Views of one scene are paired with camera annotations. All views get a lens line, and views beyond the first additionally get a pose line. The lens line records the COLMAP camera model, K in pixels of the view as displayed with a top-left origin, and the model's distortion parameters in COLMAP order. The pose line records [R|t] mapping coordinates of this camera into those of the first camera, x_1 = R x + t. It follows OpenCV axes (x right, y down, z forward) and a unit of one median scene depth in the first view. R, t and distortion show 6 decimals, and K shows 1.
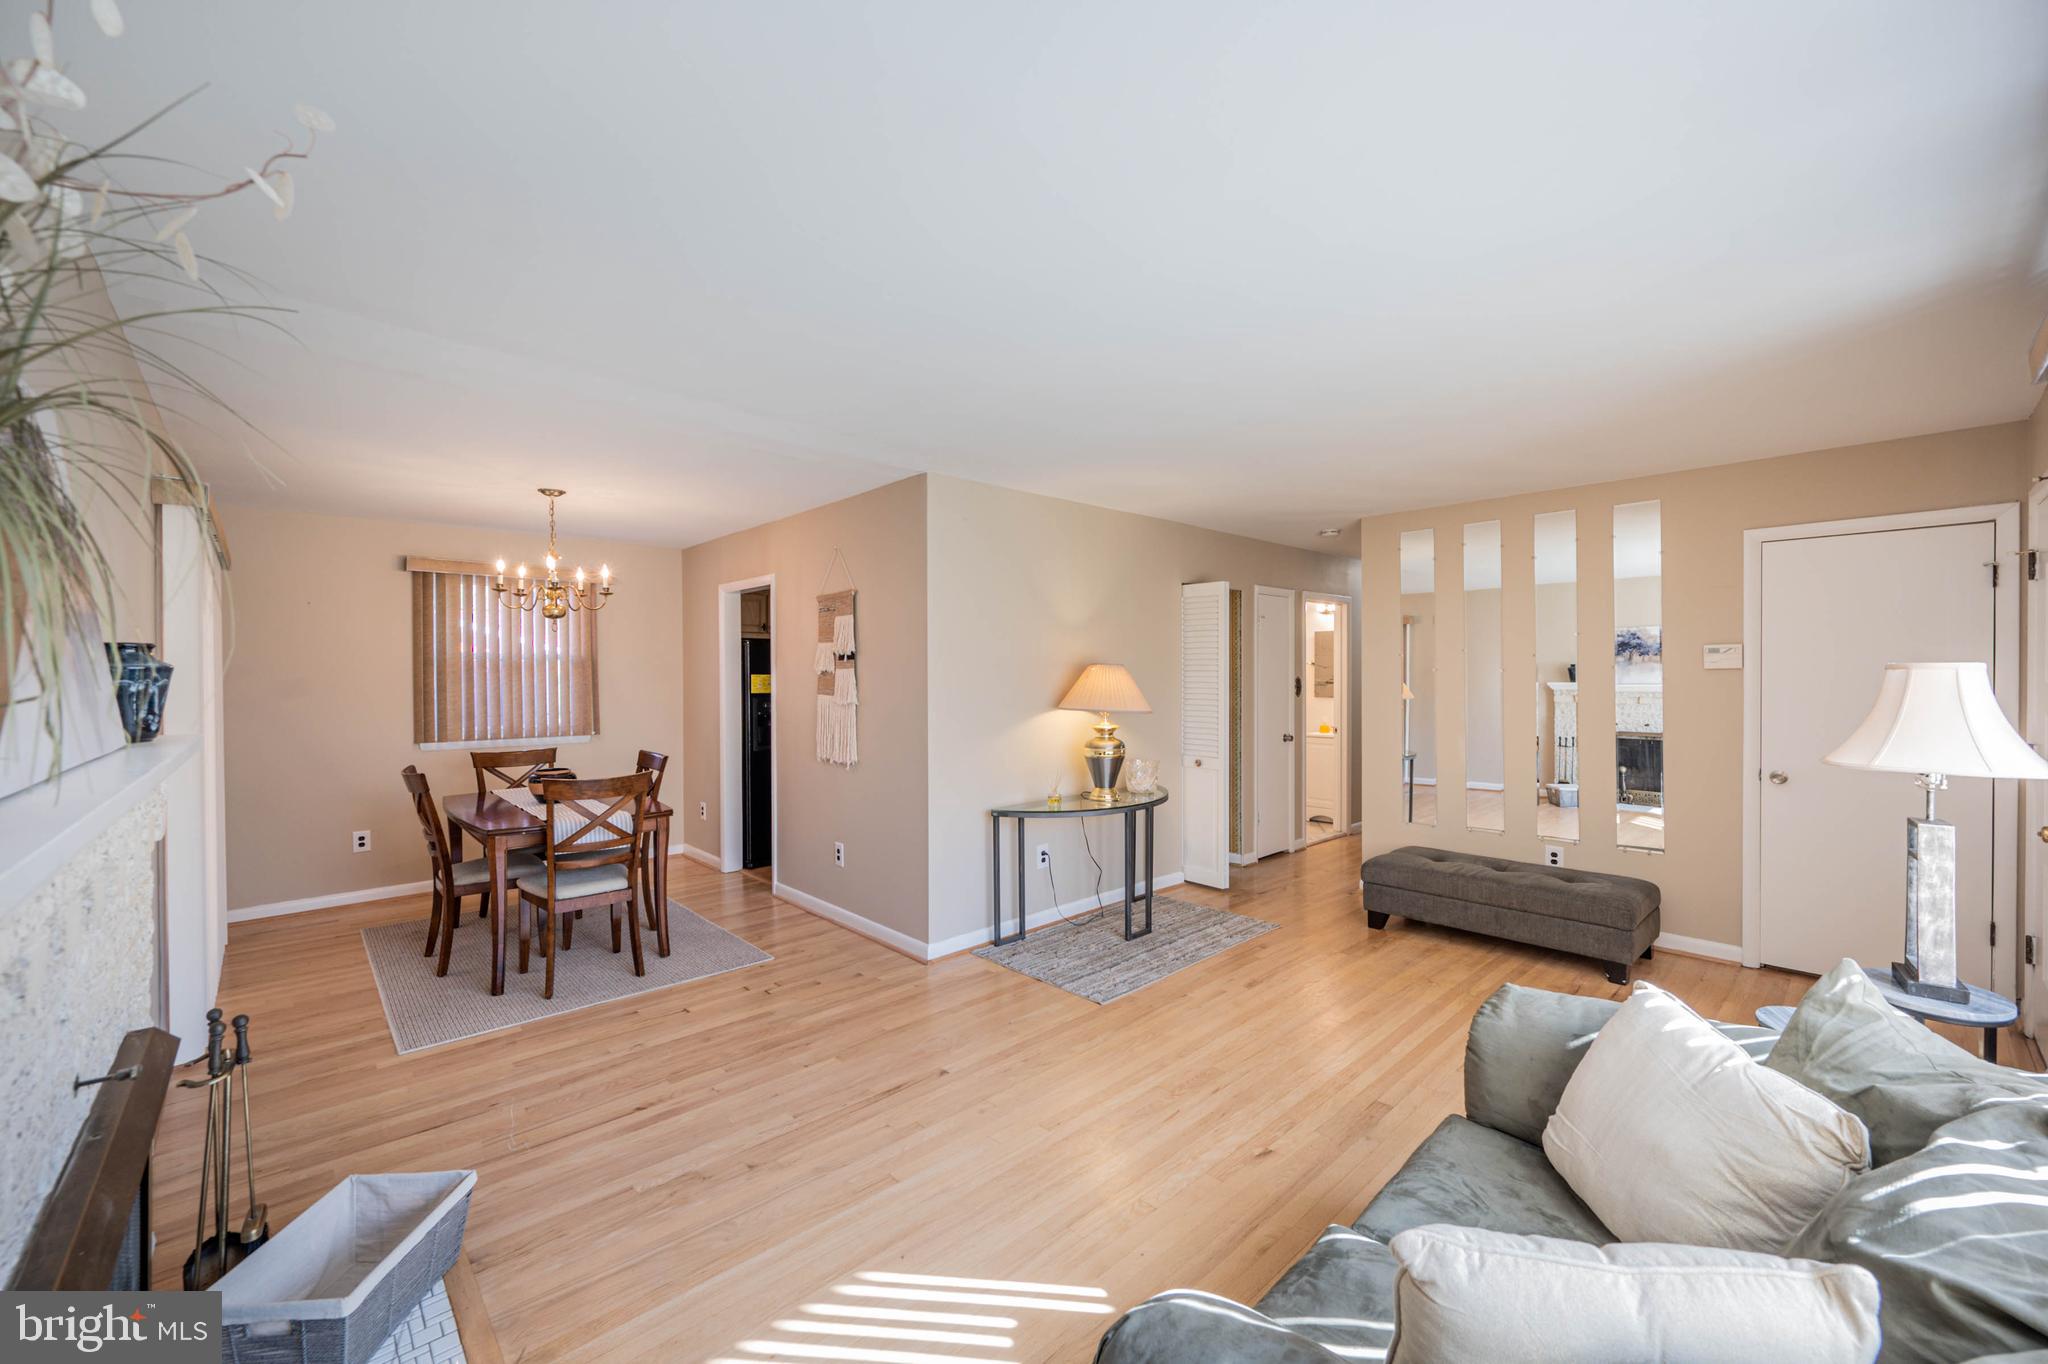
lens RADIAL K [[810.2, 0, 1023.3], [0, 810.2, 683.7], [0, 0, 1]] dist [-0.000557, 0.000329]
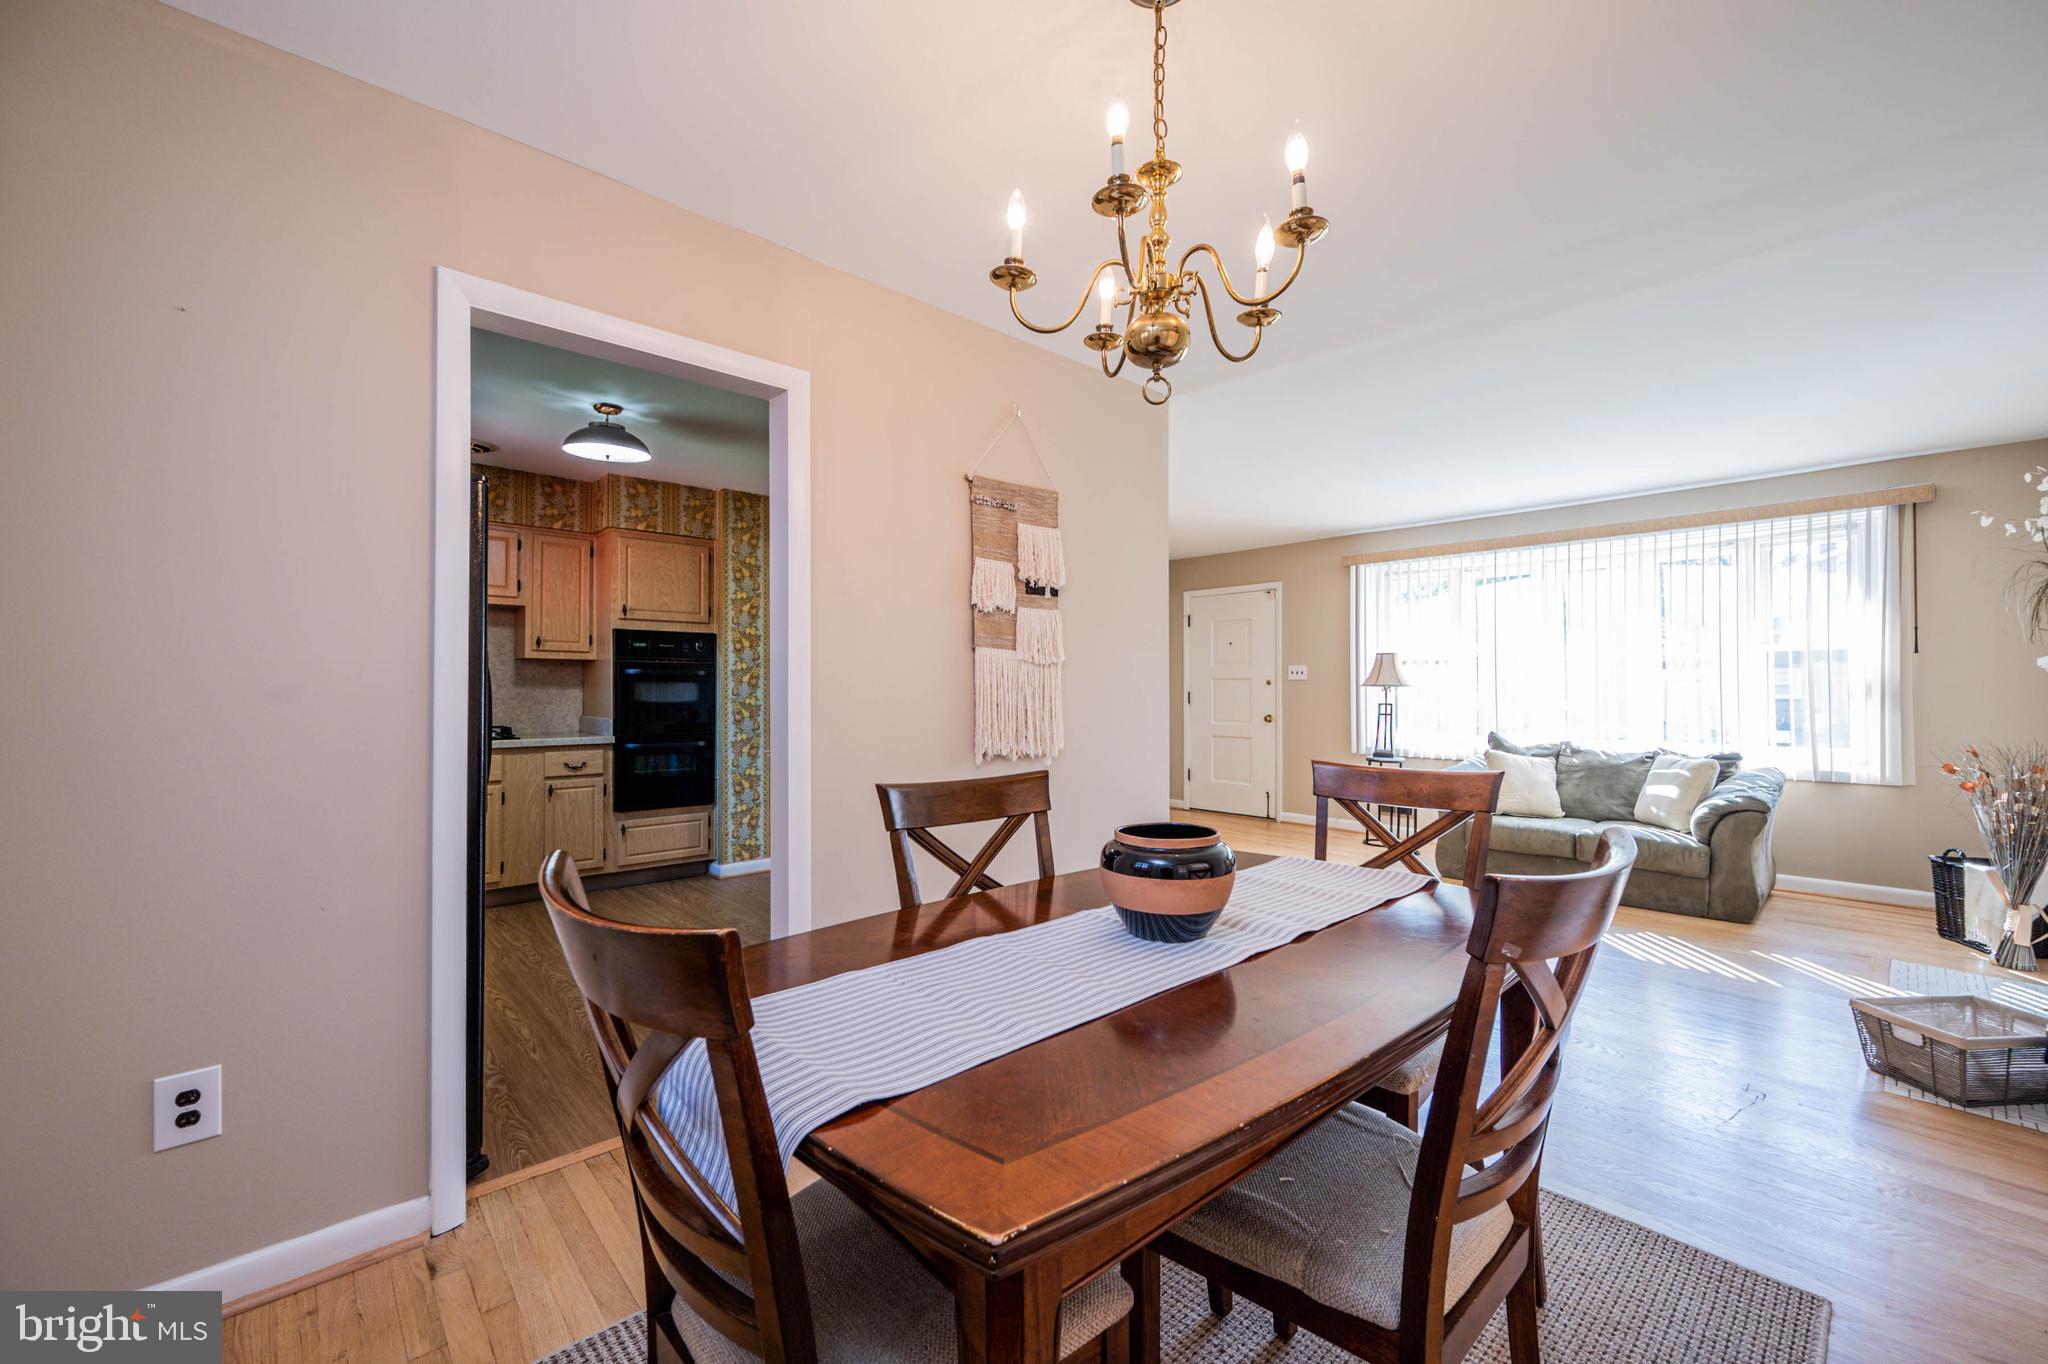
lens RADIAL K [[810.2, 0, 1023.3], [0, 810.2, 683.7], [0, 0, 1]] dist [-0.000557, 0.000329]
pose [[0.006289, 0.010385, 0.999926, -0.855323], [0.009755, 0.999898, -0.010446, 0.047685], [-0.999933, 0.009820, 0.006187, 0.995751]]
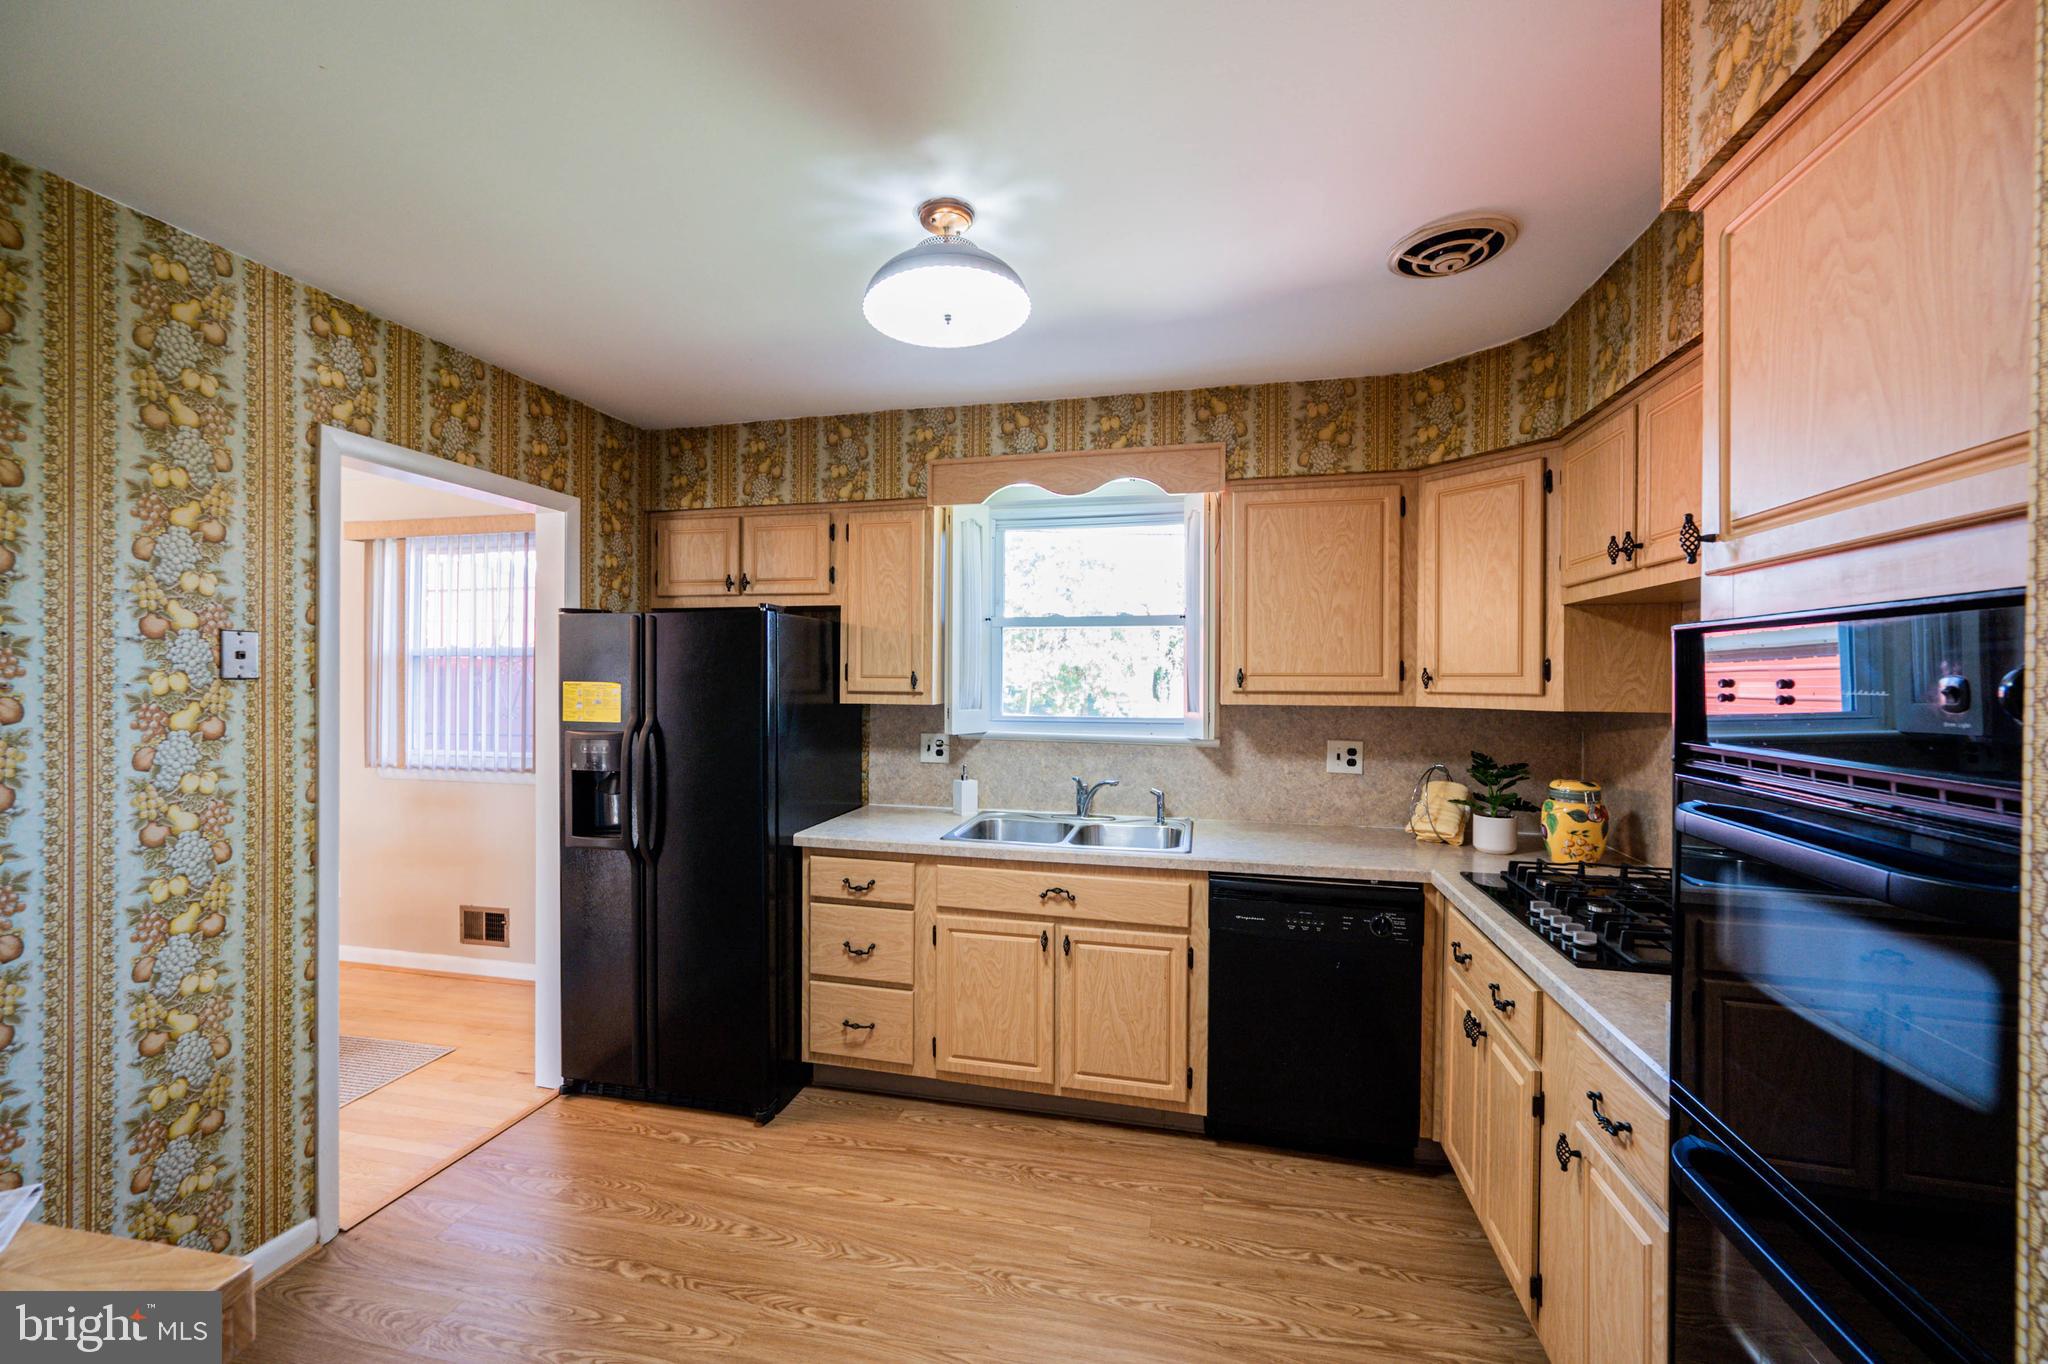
lens RADIAL K [[821.0, 0, 1012.8], [0, 821.0, 681.6], [0, 0, 1]] dist [-0.000427, 0.000117]
pose [[0.555934, 0.009014, -0.831178, 0.262630], [-0.011808, 0.999926, 0.002947, -0.019314], [0.831143, 0.008176, 0.555999, 1.218100]]
